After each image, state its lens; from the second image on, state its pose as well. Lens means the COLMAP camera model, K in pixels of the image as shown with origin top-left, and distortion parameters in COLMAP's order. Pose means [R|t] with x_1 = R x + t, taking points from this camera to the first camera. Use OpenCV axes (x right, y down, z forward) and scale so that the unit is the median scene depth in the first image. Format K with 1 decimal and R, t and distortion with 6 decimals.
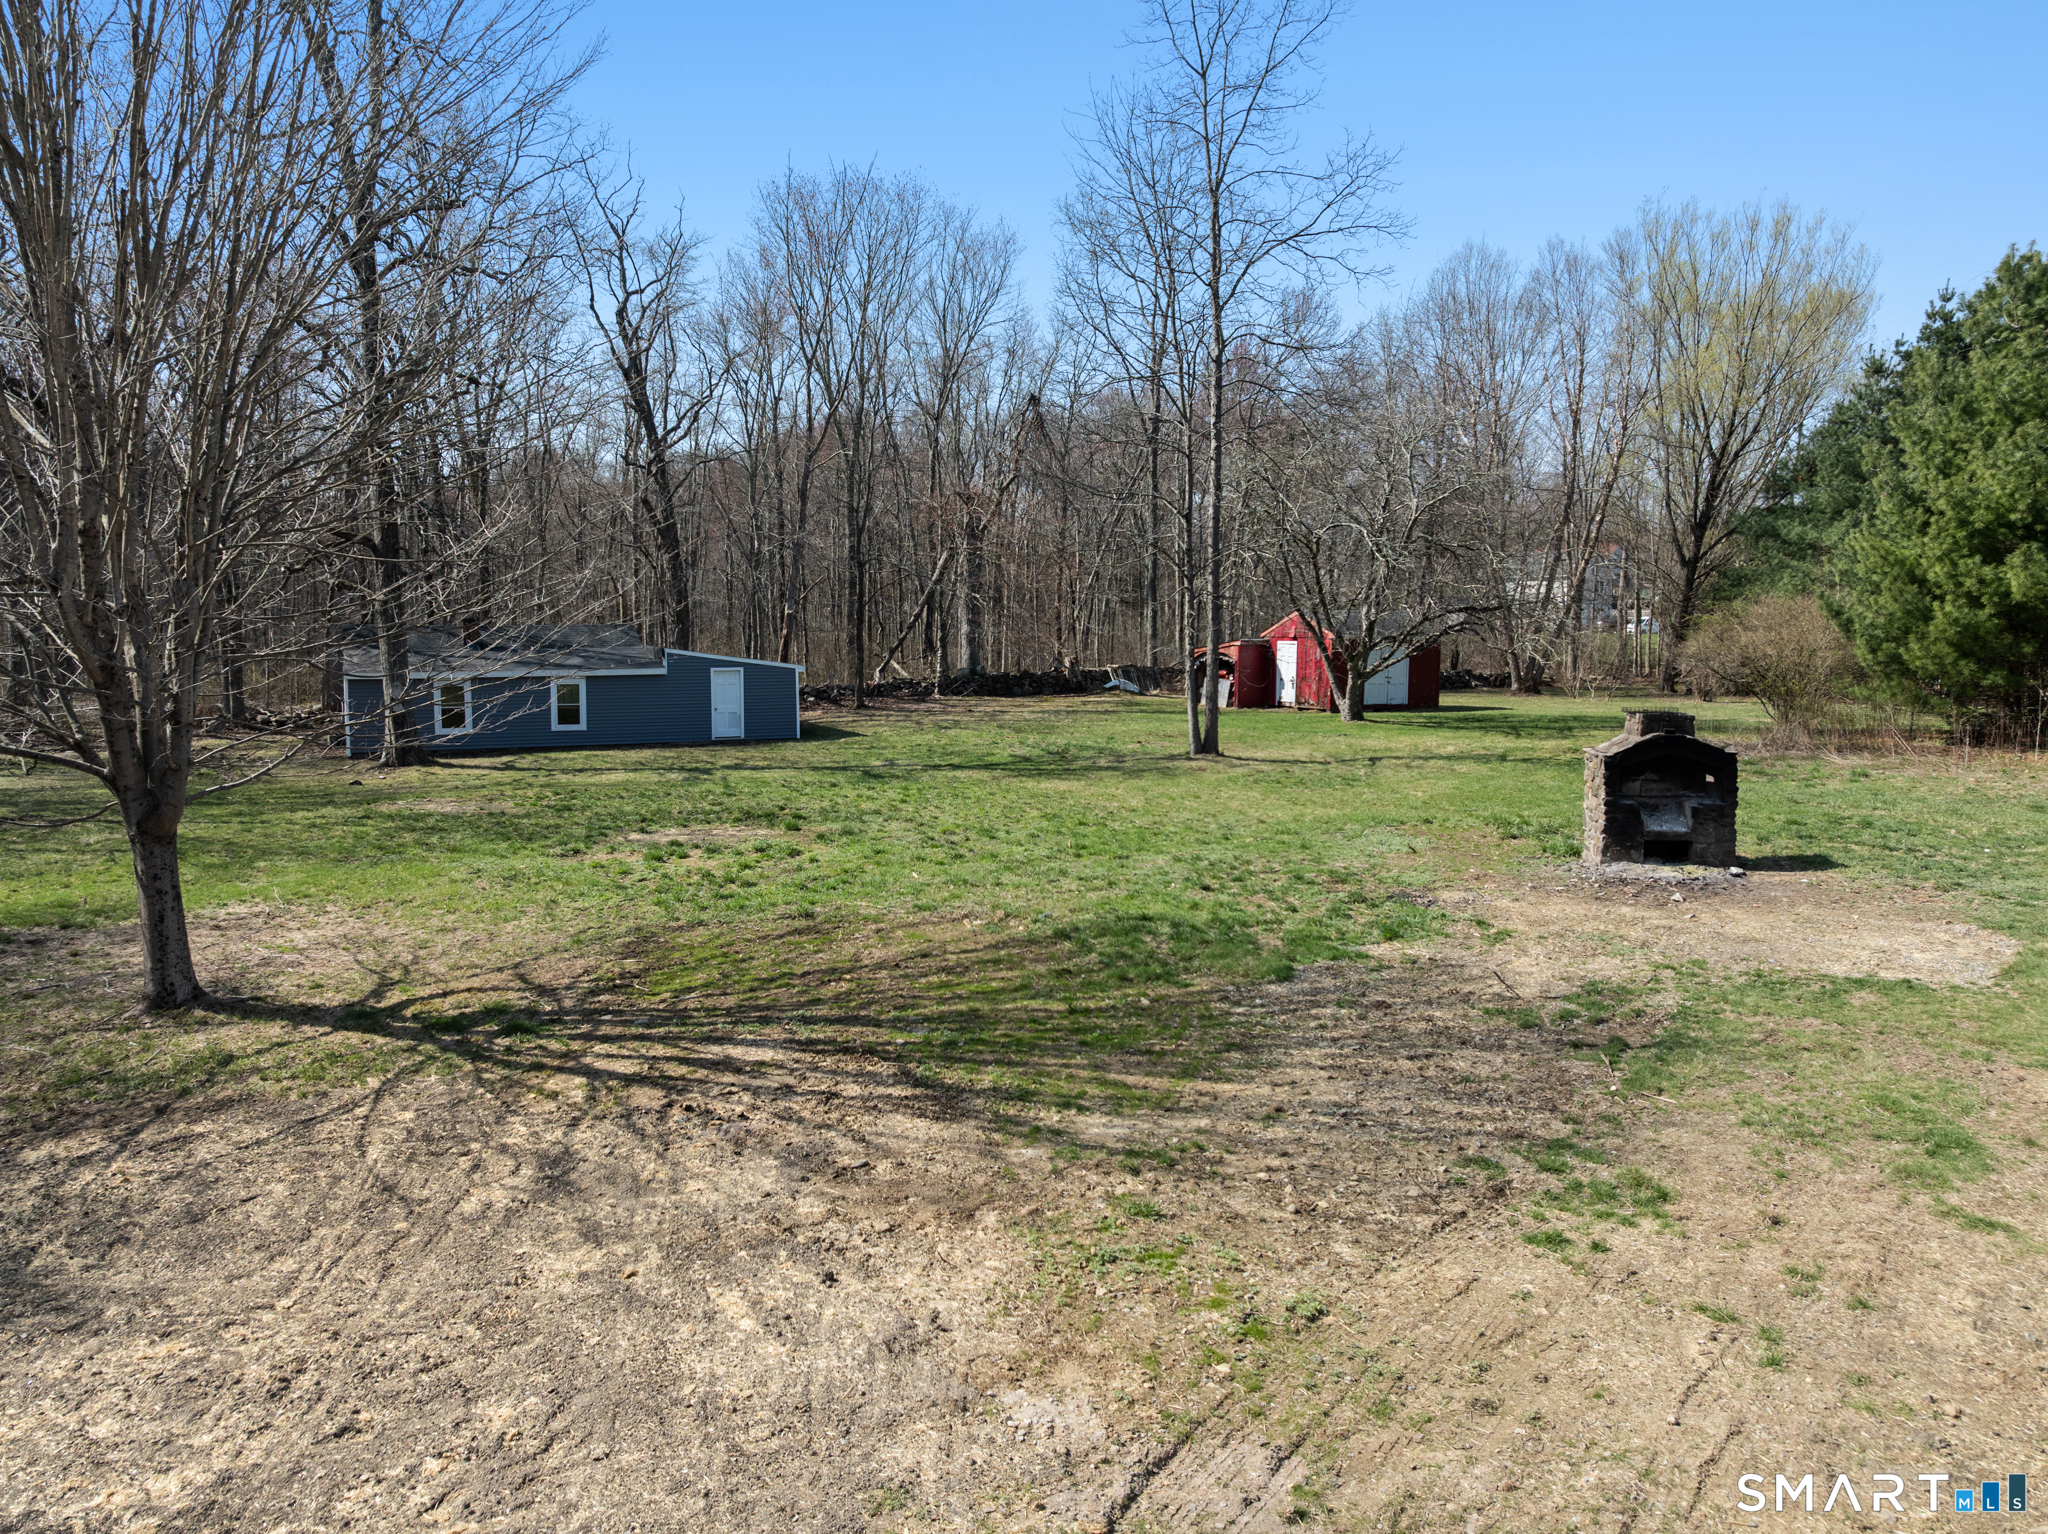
lens RADIAL K [[1492.0, 0, 1024.0], [0, 1492.0, 767.0], [0, 0, 1]] dist [-0.048070, -0.001903]
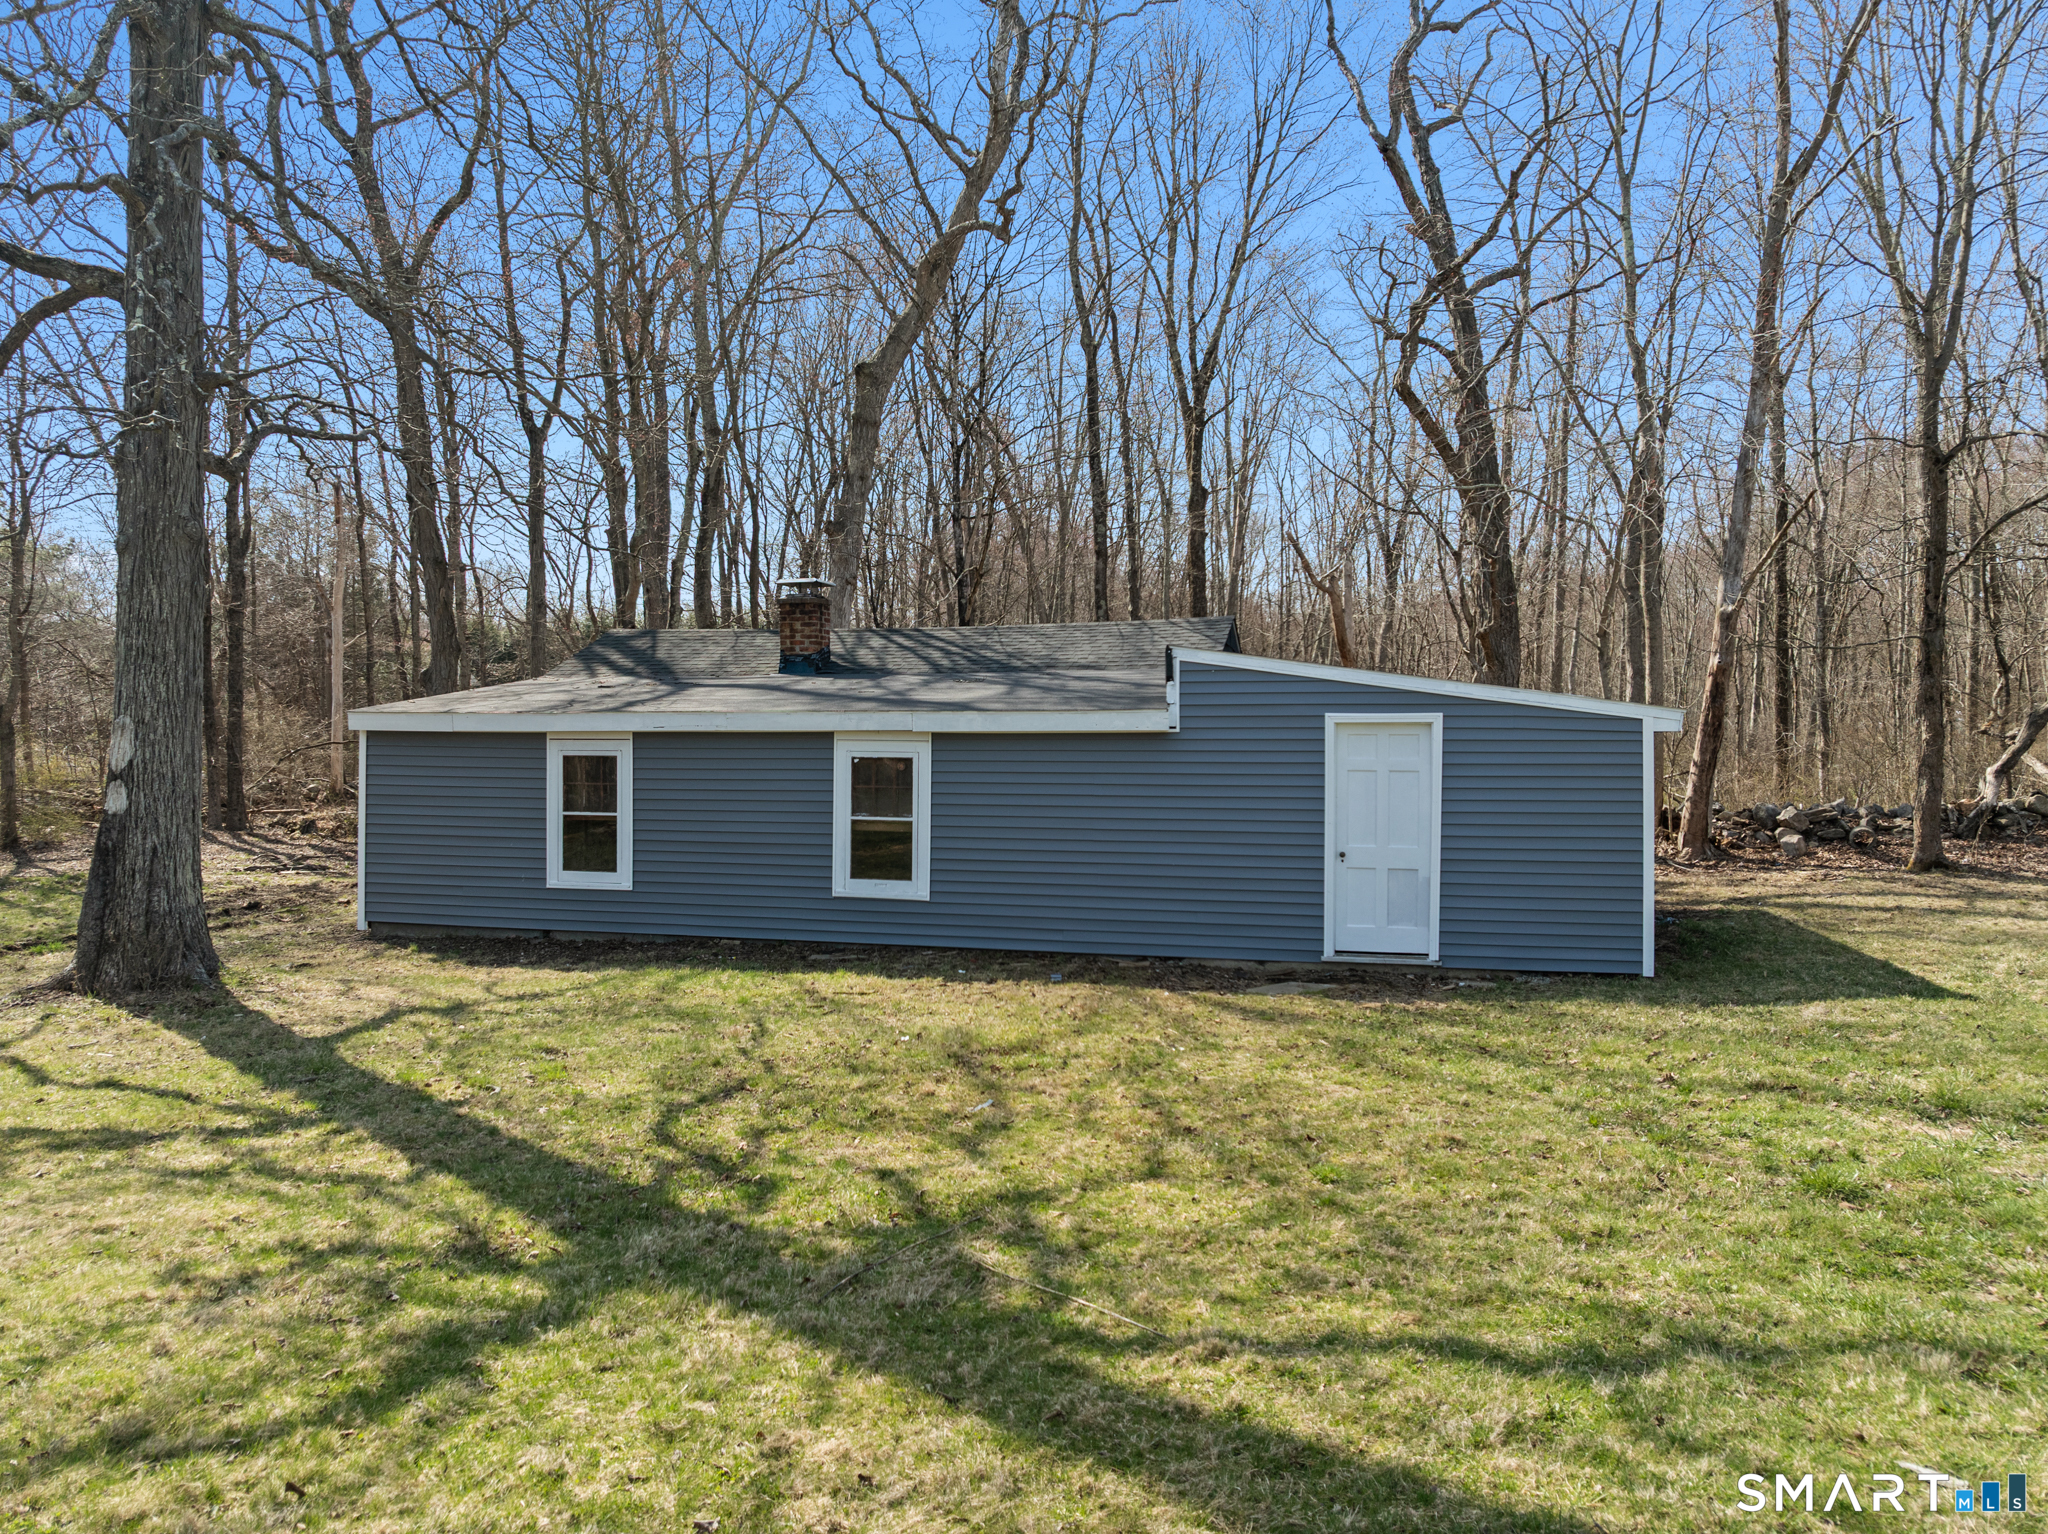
lens RADIAL K [[1492.0, 0, 1024.0], [0, 1492.0, 767.0], [0, 0, 1]] dist [-0.048070, -0.001903]
pose [[0.773995, 0.006581, -0.633158, -0.069694], [-0.065240, 0.995453, -0.069406, -0.031277], [0.629822, 0.095027, 0.770904, 0.731161]]
